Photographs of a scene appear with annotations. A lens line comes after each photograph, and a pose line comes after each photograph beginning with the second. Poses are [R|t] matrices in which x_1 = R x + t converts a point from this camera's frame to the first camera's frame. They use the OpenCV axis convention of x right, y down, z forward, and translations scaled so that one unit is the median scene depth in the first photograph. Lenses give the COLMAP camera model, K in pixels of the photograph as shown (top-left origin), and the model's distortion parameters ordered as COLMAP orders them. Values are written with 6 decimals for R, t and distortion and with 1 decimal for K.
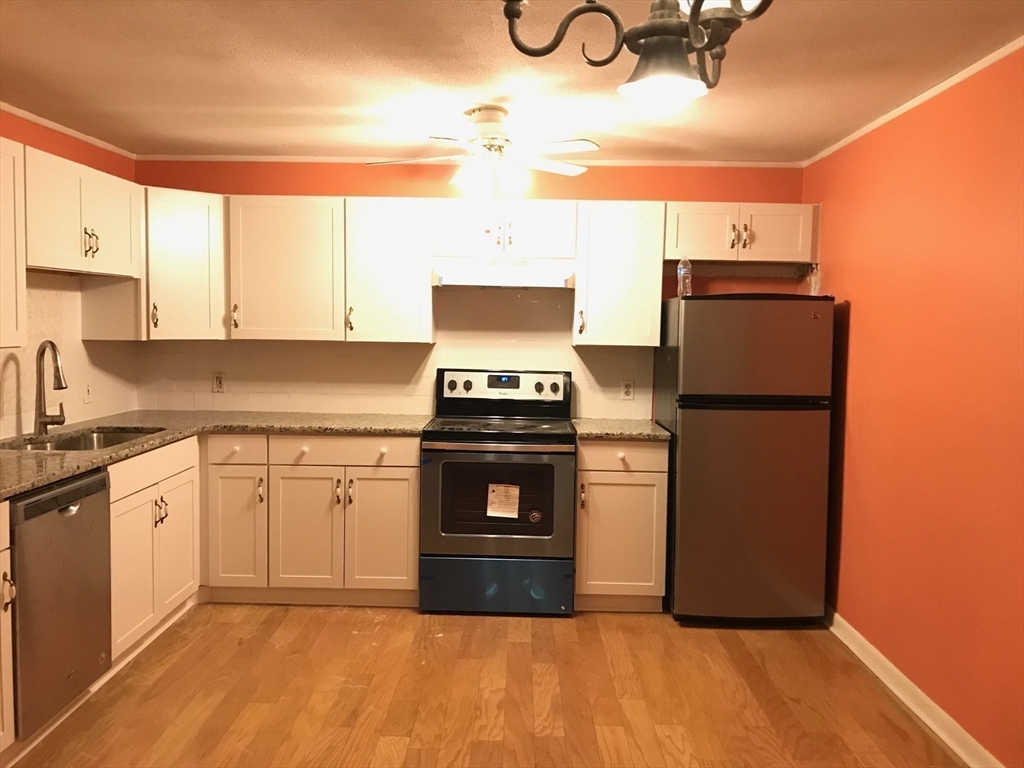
lens RADIAL K [[843.2, 0, 510.3], [0, 843.2, 383.0], [0, 0, 1]] dist [0.040119, -0.034073]
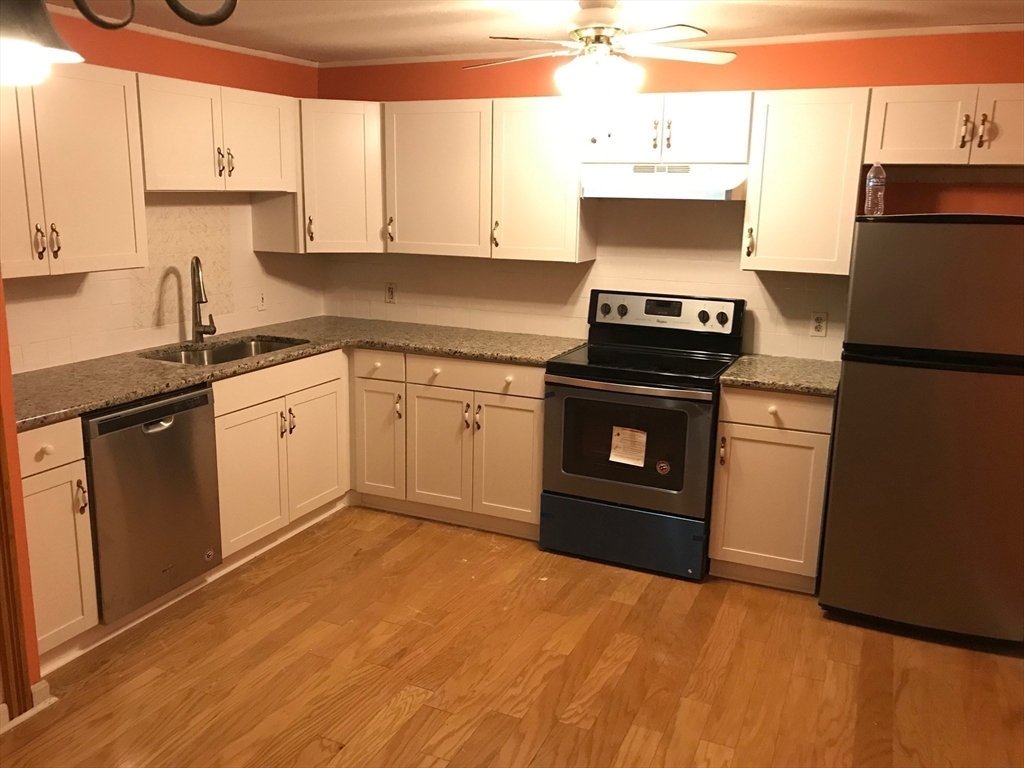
lens RADIAL K [[843.2, 0, 511.1], [0, 843.2, 385.9], [0, 0, 1]] dist [0.040119, -0.034073]
pose [[0.918432, 0.088984, -0.385441, 0.216051], [-0.033078, 0.988234, 0.149329, -0.053151], [0.394194, -0.124399, 0.910569, 0.140787]]
